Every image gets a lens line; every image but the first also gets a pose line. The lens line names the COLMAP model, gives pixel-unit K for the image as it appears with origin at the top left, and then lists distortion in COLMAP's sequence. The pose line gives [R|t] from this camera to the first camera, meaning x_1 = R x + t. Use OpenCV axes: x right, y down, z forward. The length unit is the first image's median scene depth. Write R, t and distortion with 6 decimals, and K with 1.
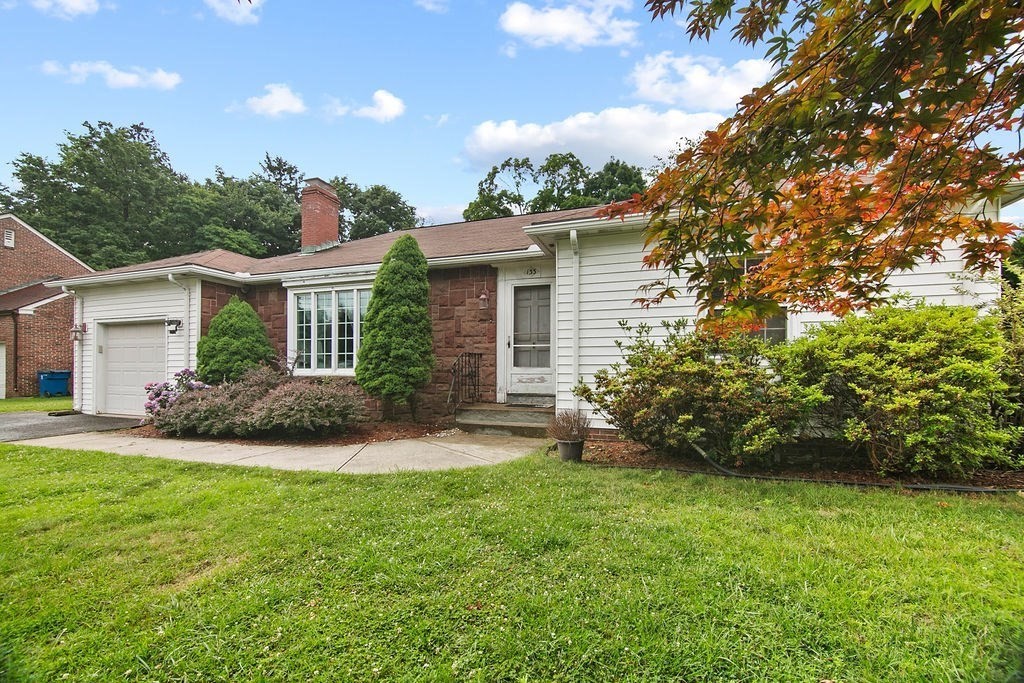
lens RADIAL K [[414.1, 0, 511.9], [0, 414.1, 361.7], [0, 0, 1]] dist [-0.010648, -0.000188]
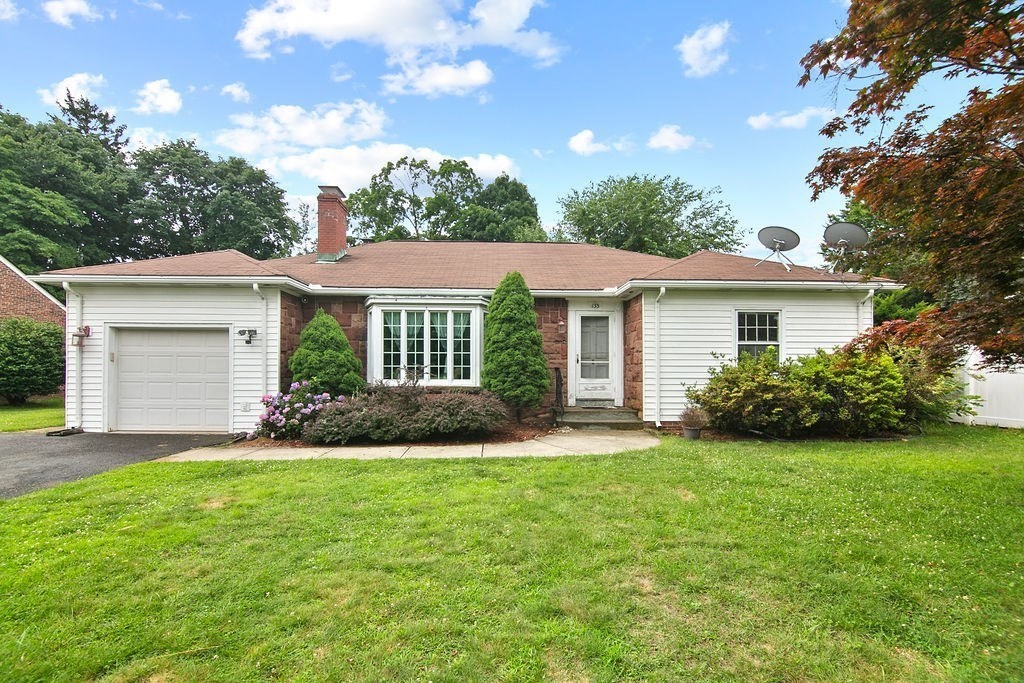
lens RADIAL K [[435.7, 0, 508.8], [0, 435.7, 359.5], [0, 0, 1]] dist [-0.011196, -0.000196]
pose [[0.937048, 0.012424, 0.348979, -0.615410], [-0.008586, 0.999884, -0.012544, -0.024250], [-0.349095, 0.008758, 0.937047, -0.177910]]
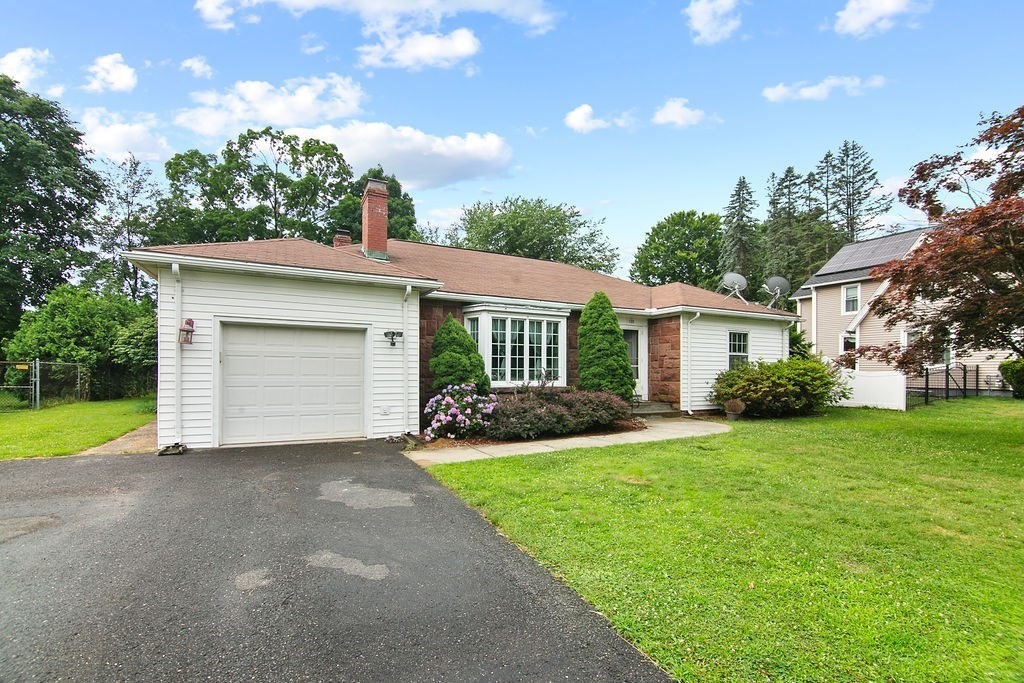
lens RADIAL K [[447.5, 0, 512.0], [0, 447.5, 341.5], [0, 0, 1]] dist [0.000248, -0.015520]
pose [[0.697453, 0.052027, 0.714739, -1.396374], [-0.014541, 0.998183, -0.058470, -0.022000], [-0.716483, 0.030387, 0.696943, 0.081292]]
